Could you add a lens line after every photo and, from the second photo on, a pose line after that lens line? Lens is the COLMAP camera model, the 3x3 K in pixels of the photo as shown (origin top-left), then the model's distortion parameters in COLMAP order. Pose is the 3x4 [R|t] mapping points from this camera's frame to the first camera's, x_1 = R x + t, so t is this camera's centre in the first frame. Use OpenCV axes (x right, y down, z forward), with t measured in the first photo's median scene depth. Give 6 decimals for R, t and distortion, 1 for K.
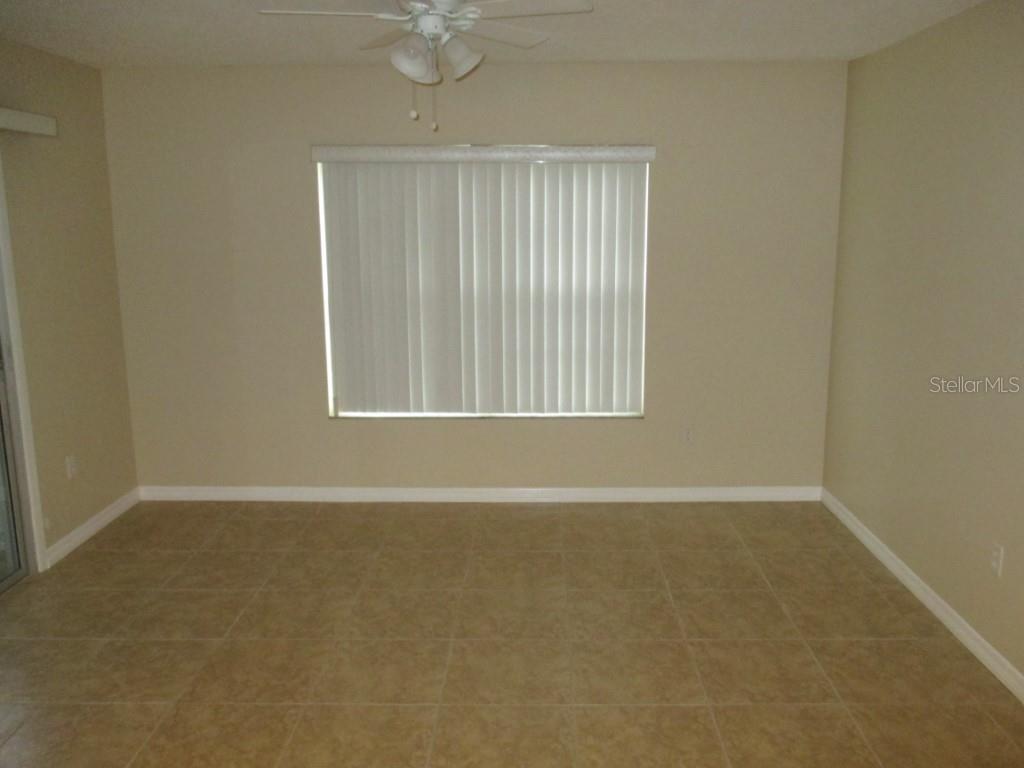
lens RADIAL K [[862.8, 0, 534.9], [0, 862.8, 374.4], [0, 0, 1]] dist [-0.008088, -0.015000]
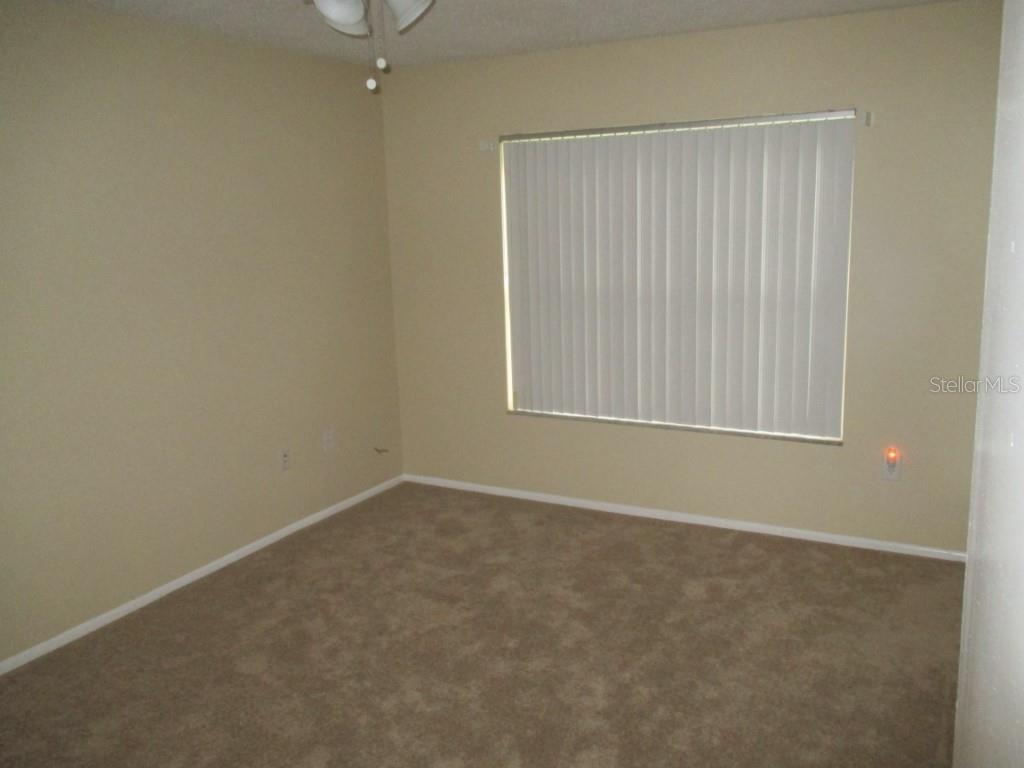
lens RADIAL K [[862.8, 0, 534.9], [0, 862.8, 374.4], [0, 0, 1]] dist [-0.008088, -0.015000]
pose [[0.872254, 0.062256, -0.485074, 0.265033], [-0.072018, 0.997402, -0.001492, 0.006369], [0.483721, 0.036235, 0.874472, 0.147516]]
